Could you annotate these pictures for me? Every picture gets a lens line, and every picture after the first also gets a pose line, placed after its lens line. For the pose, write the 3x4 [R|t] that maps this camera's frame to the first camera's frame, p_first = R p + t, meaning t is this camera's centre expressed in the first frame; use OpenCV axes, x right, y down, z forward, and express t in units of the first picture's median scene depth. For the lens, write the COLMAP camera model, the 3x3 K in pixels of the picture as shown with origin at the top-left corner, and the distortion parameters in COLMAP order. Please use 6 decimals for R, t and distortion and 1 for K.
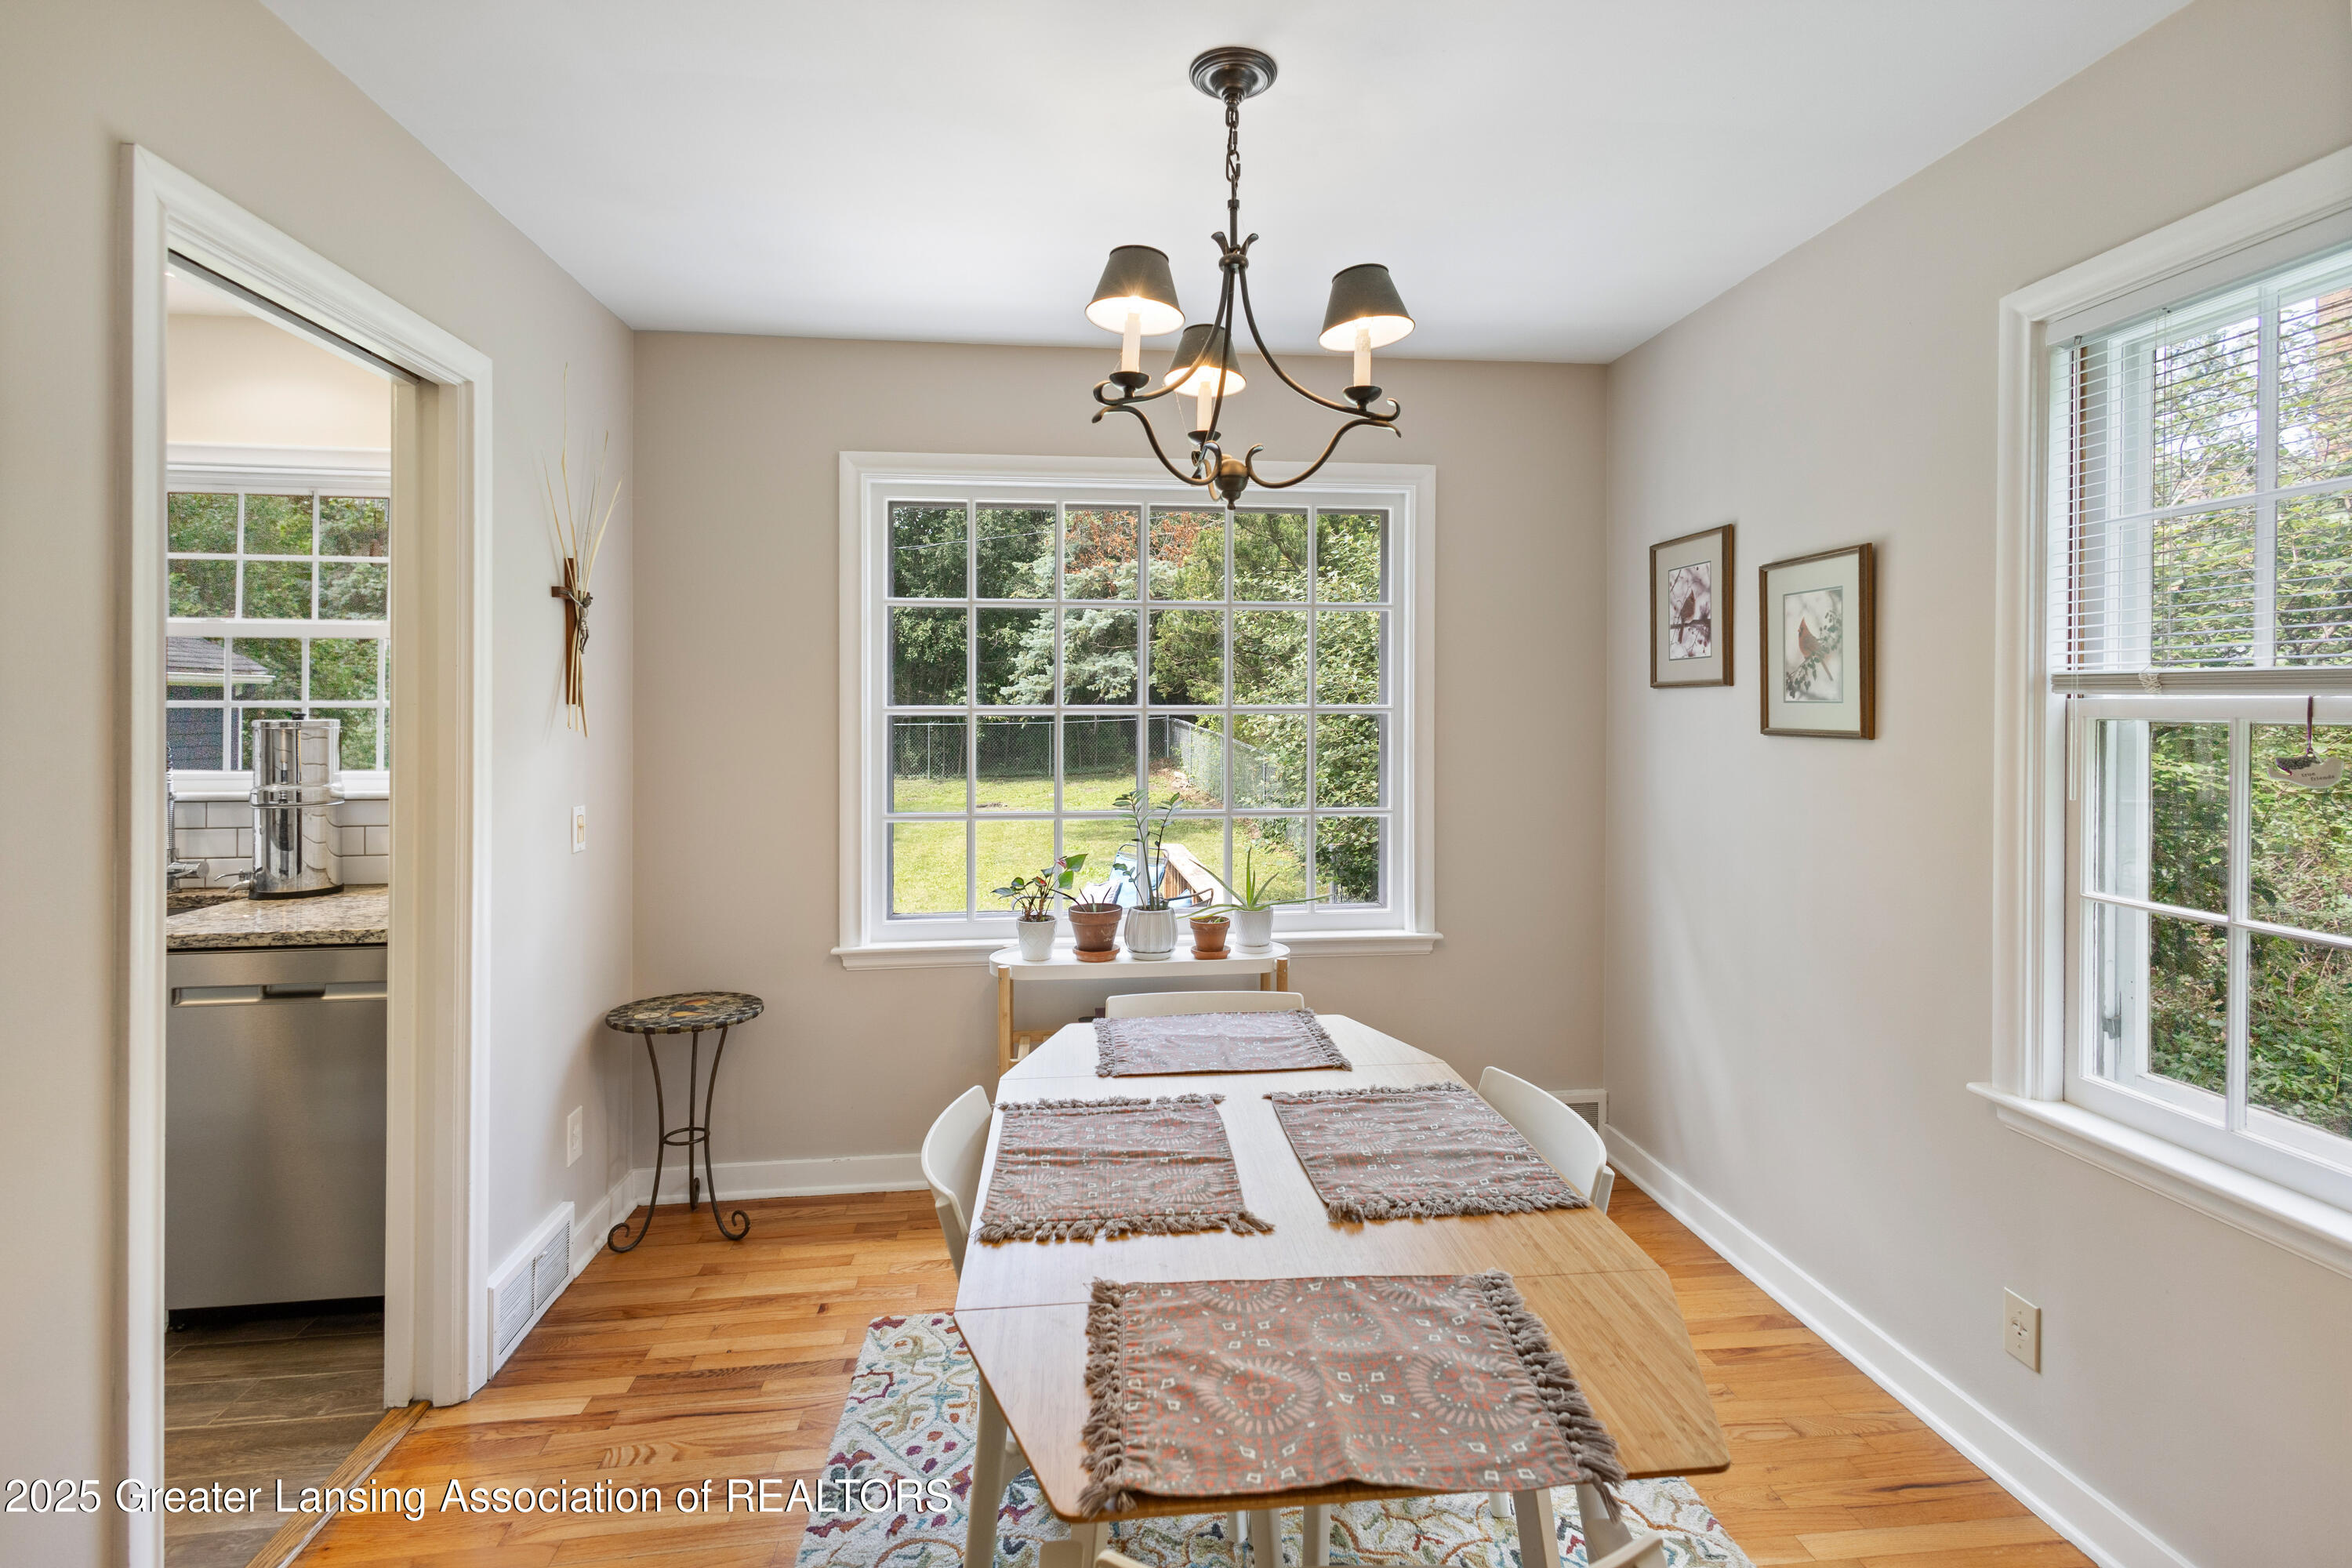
lens RADIAL K [[1115.3, 0, 1192.6], [0, 1115.3, 712.2], [0, 0, 1]] dist [0.010282, -0.001030]
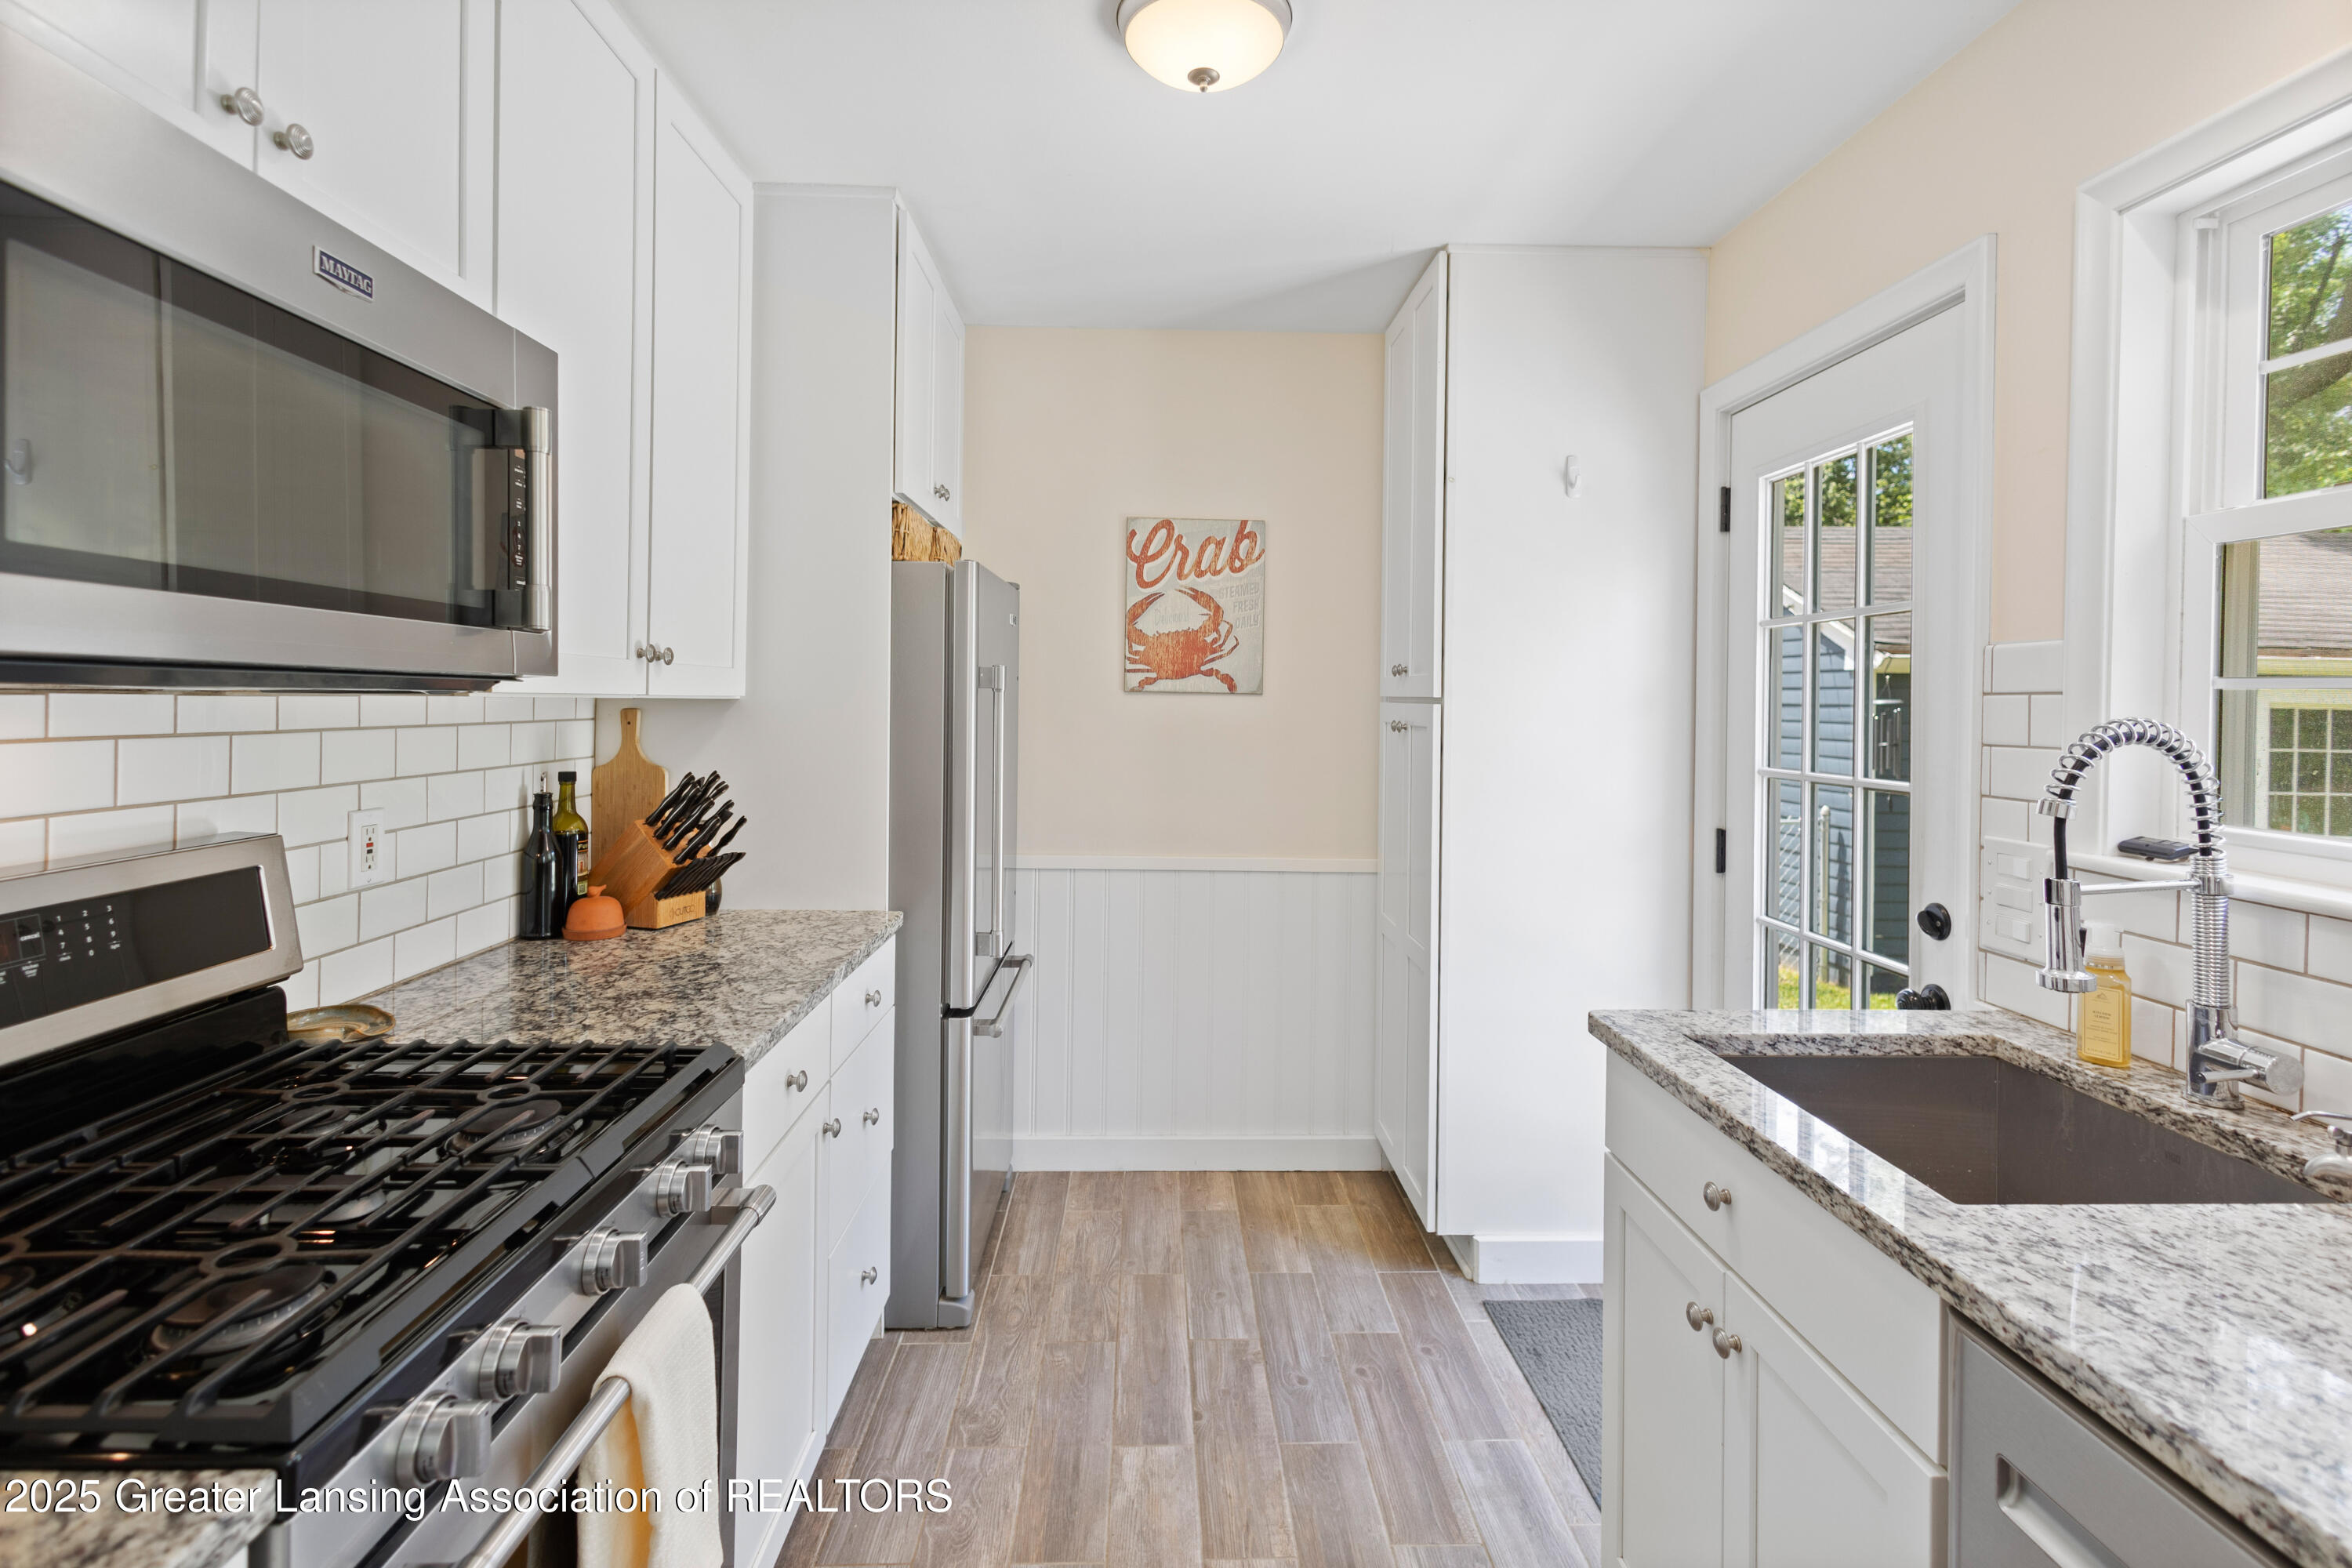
lens RADIAL K [[1115.3, 0, 1179.3], [0, 1115.3, 693.9], [0, 0, 1]] dist [0.010282, -0.001030]
pose [[-0.074644, -0.004870, -0.997198, -0.514090], [-0.012252, 0.999917, -0.003966, 0.003700], [0.997135, 0.011922, -0.074698, 0.746270]]
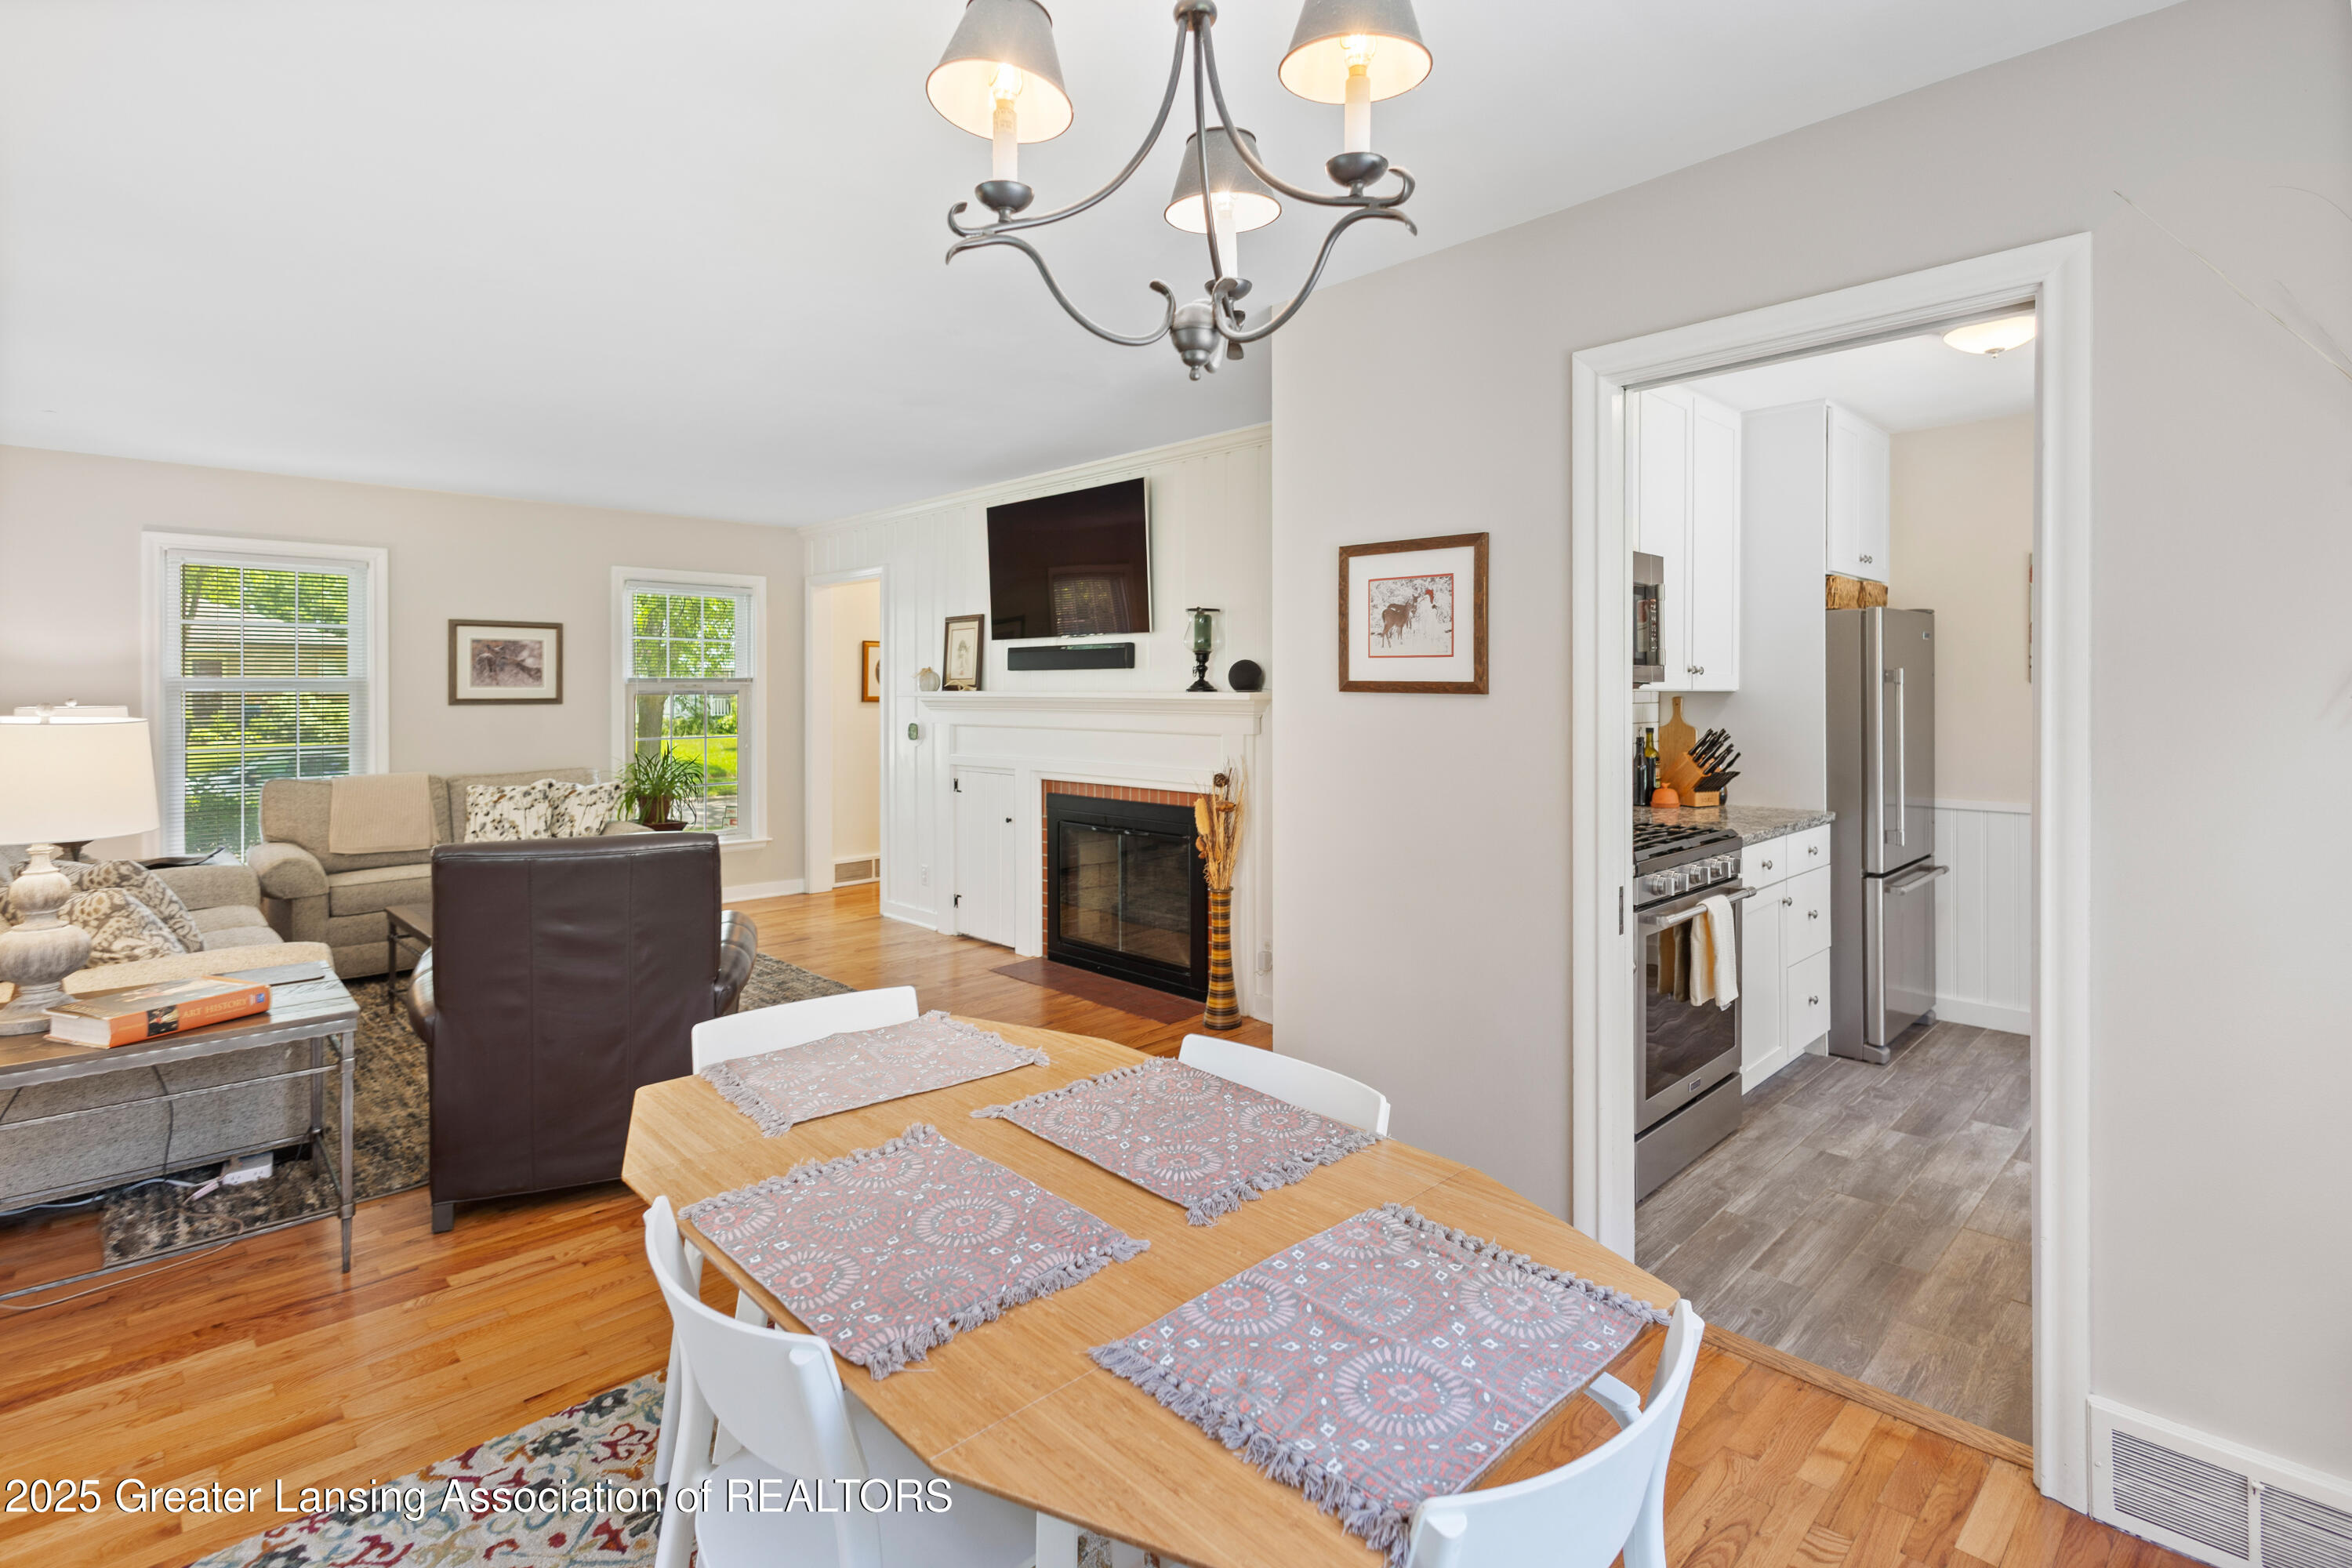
lens RADIAL K [[1115.3, 0, 1199.5], [0, 1115.3, 691.8], [0, 0, 1]] dist [0.010282, -0.001030]
pose [[-0.776110, 0.000730, -0.630597, 0.376106], [0.000080, 0.999999, 0.001060, 0.007682], [0.630598, 0.000772, -0.776109, 1.156738]]
